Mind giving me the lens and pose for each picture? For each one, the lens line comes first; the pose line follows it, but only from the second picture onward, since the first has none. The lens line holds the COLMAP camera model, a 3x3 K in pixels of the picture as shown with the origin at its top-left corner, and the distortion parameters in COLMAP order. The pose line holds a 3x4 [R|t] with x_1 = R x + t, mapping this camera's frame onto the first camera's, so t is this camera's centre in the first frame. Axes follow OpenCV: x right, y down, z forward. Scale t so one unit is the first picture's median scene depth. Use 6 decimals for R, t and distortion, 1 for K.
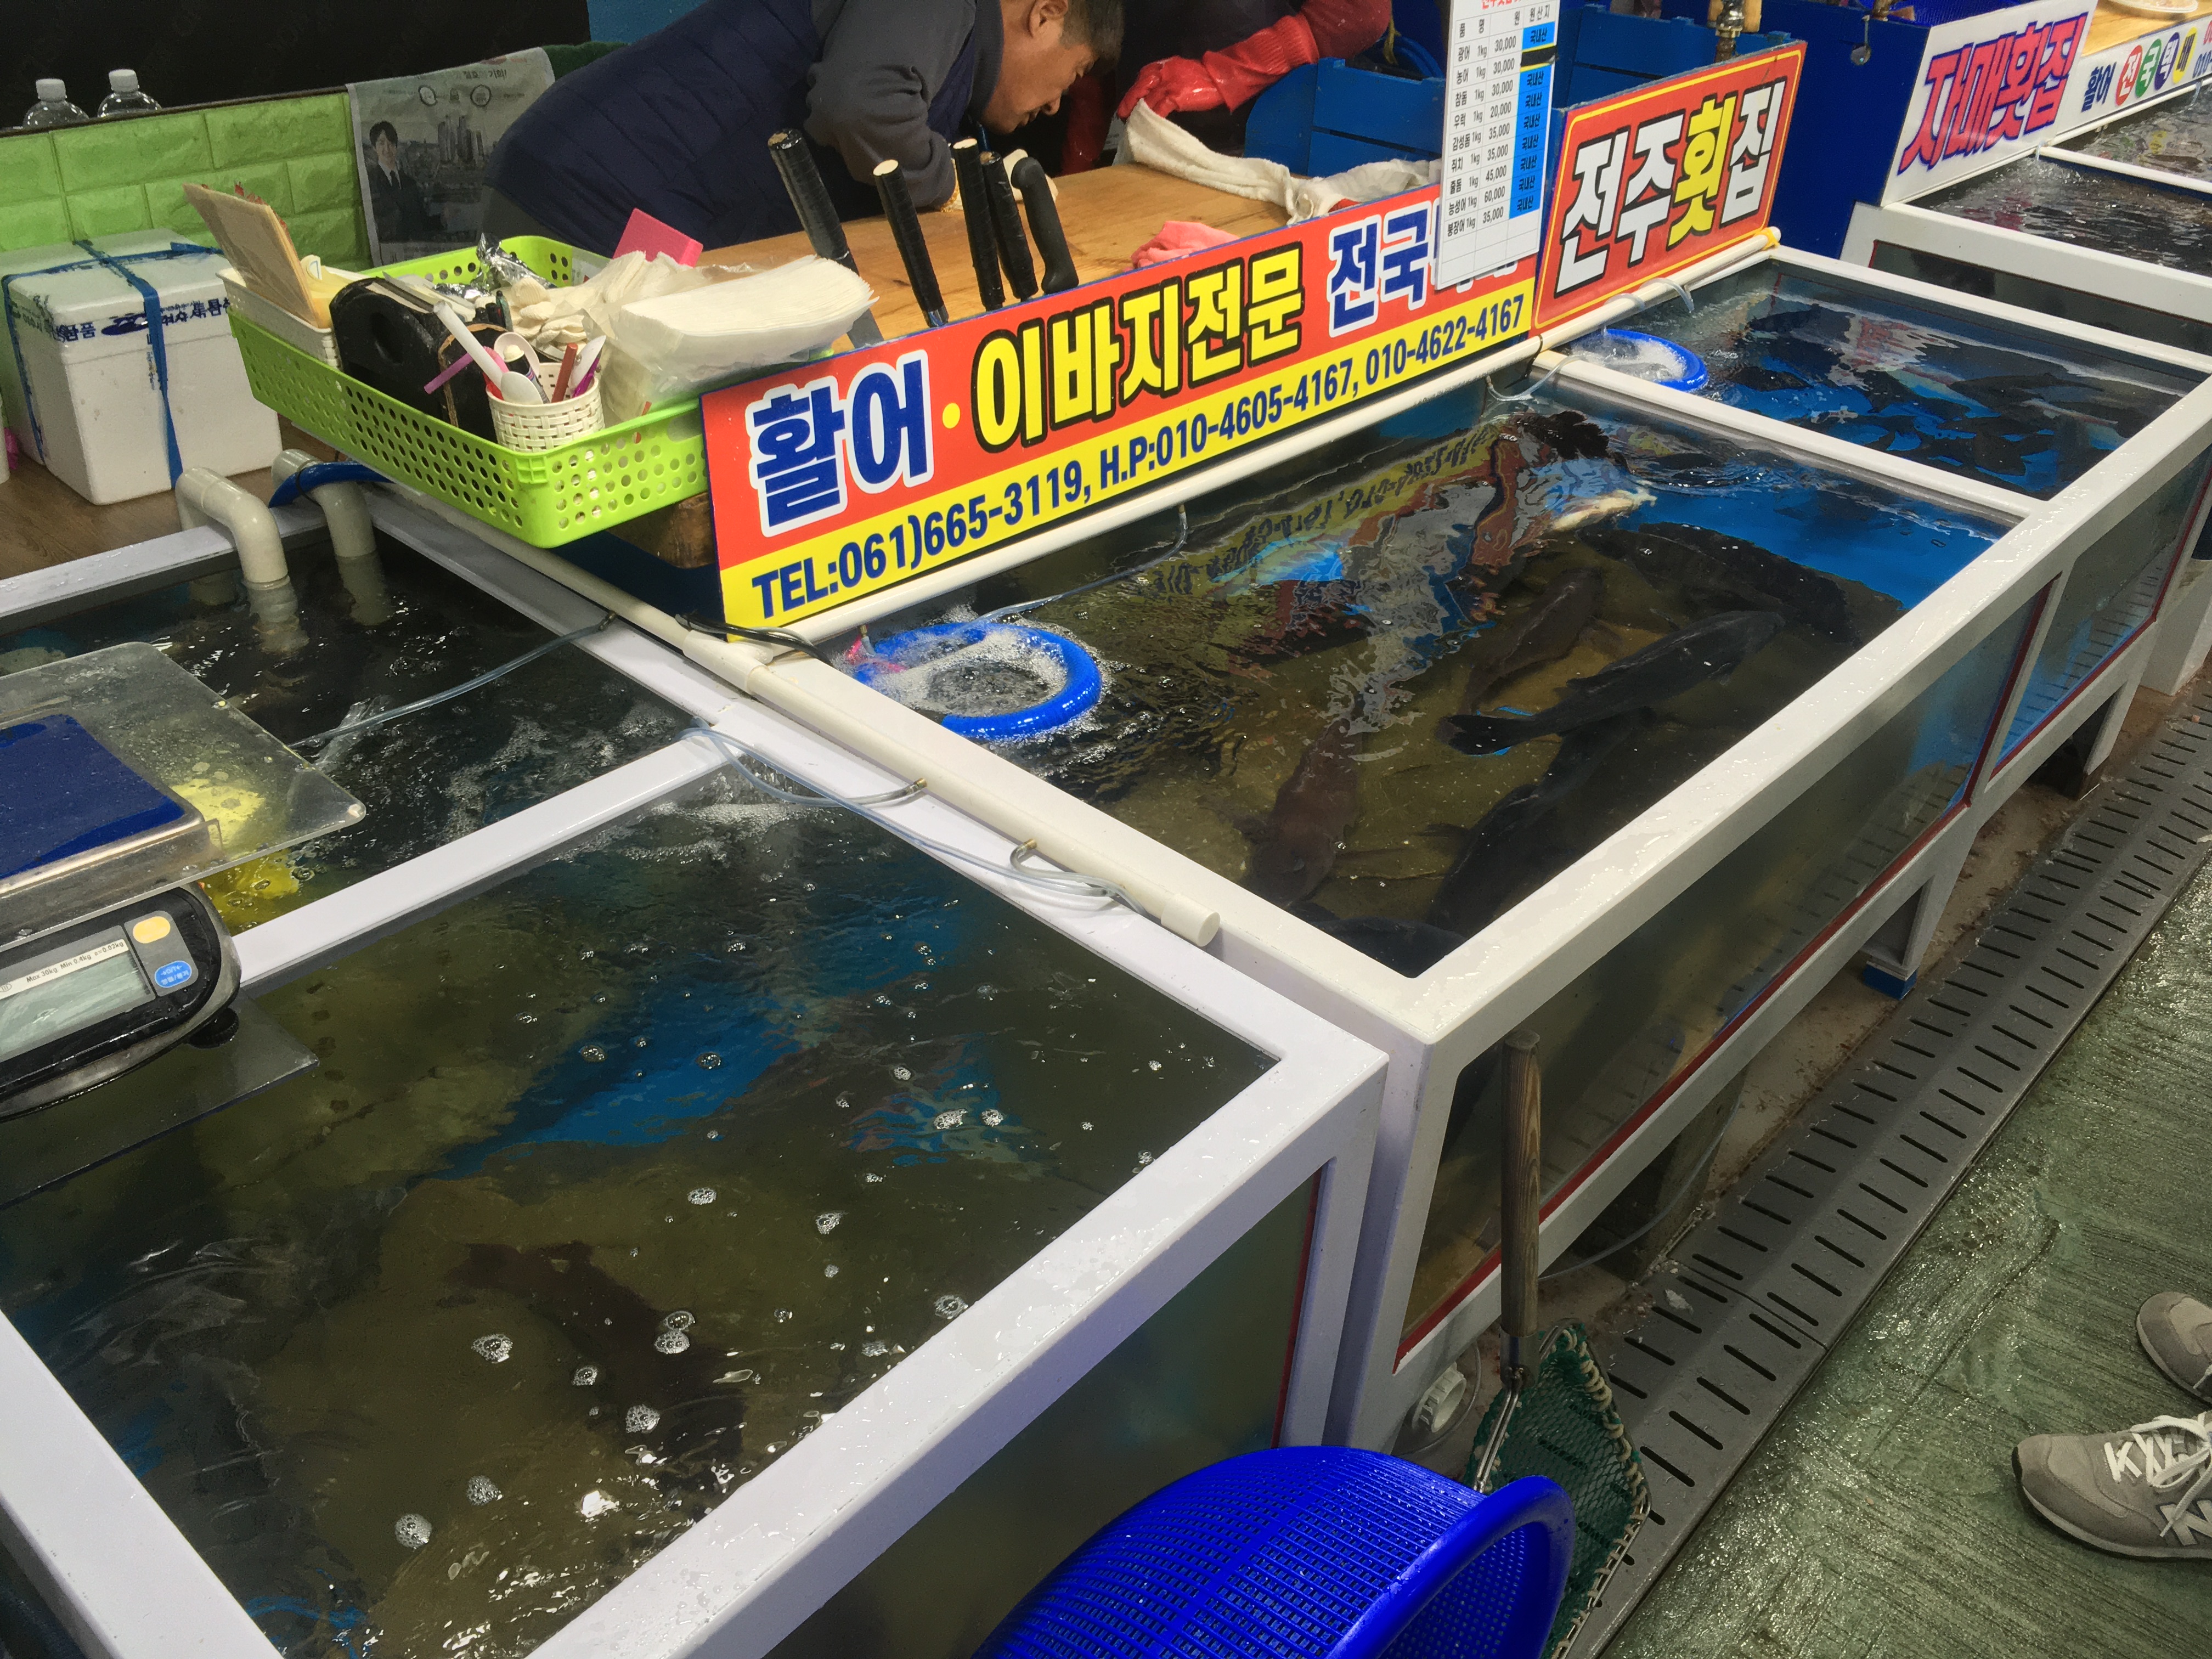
lens RADIAL K [[1896.2, 0, 1094.9], [0, 1896.2, 841.8], [0, 0, 1]] dist [0.064016, -0.096754]
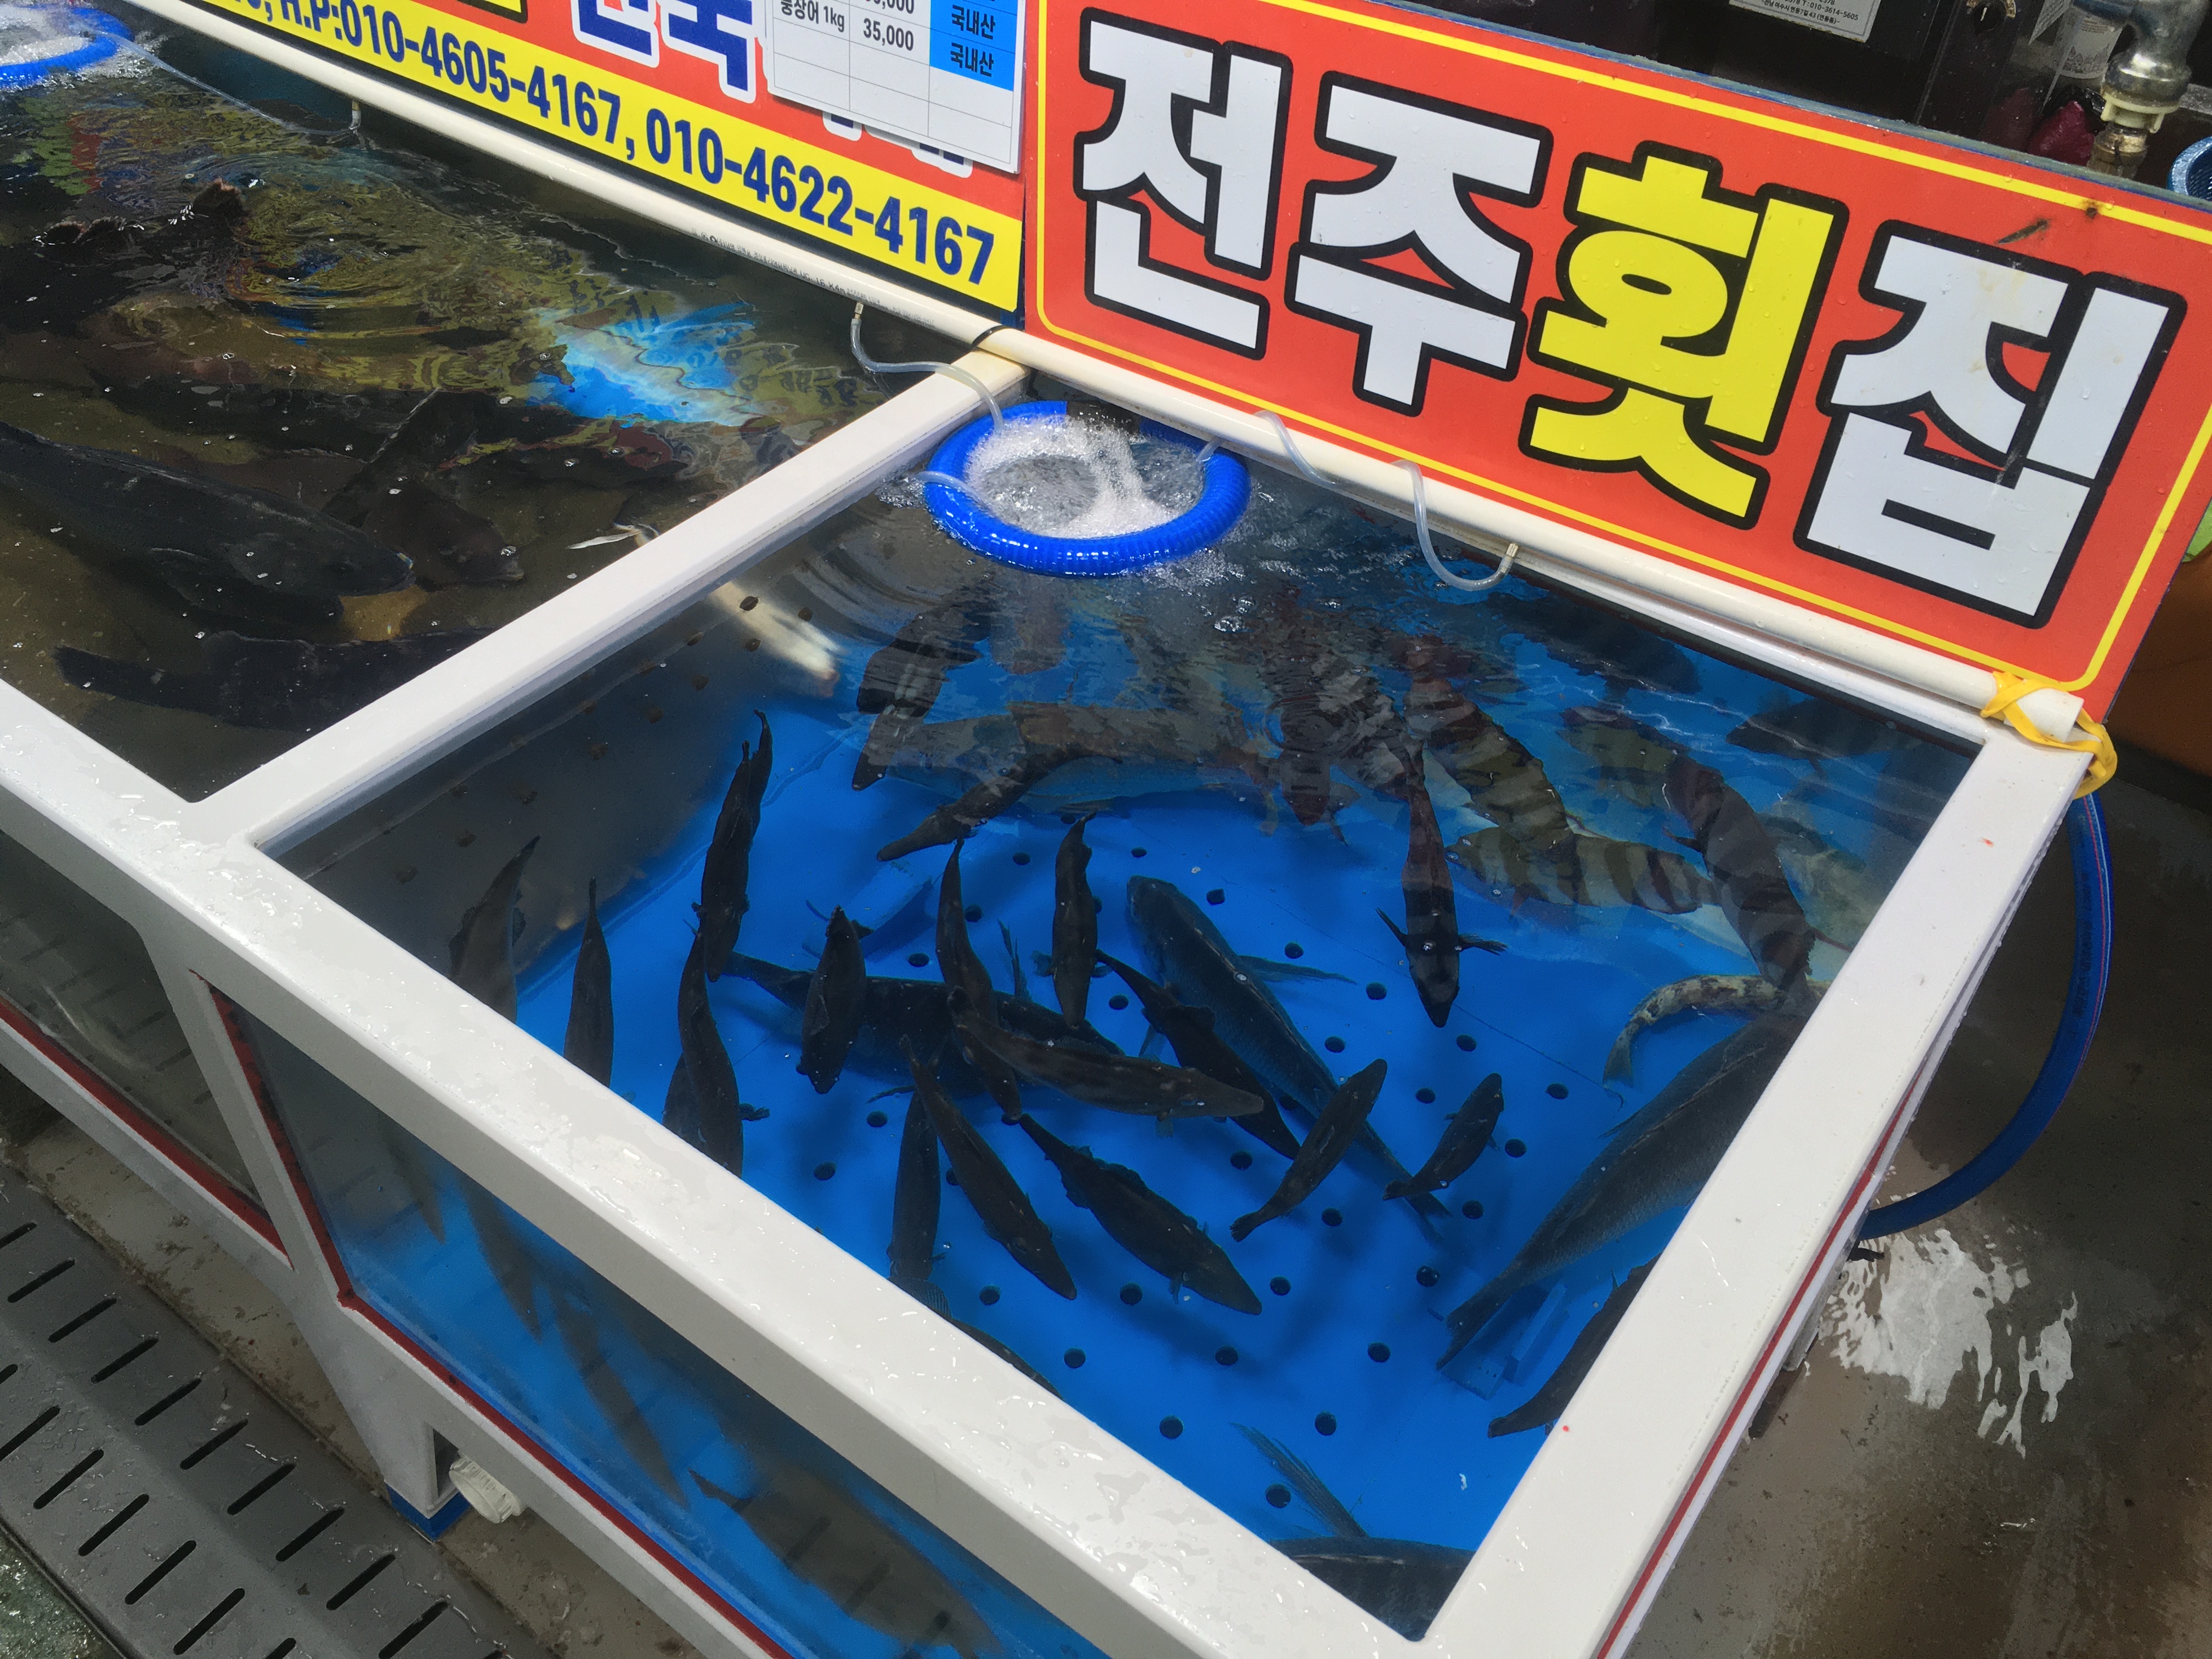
lens RADIAL K [[1896.2, 0, 1092.8], [0, 1896.2, 845.5], [0, 0, 1]] dist [0.064016, -0.096754]
pose [[0.081761, 0.633982, -0.769014, 0.898200], [-0.557990, 0.668451, 0.491752, -0.535622], [0.825810, 0.388896, 0.408409, 1.013901]]
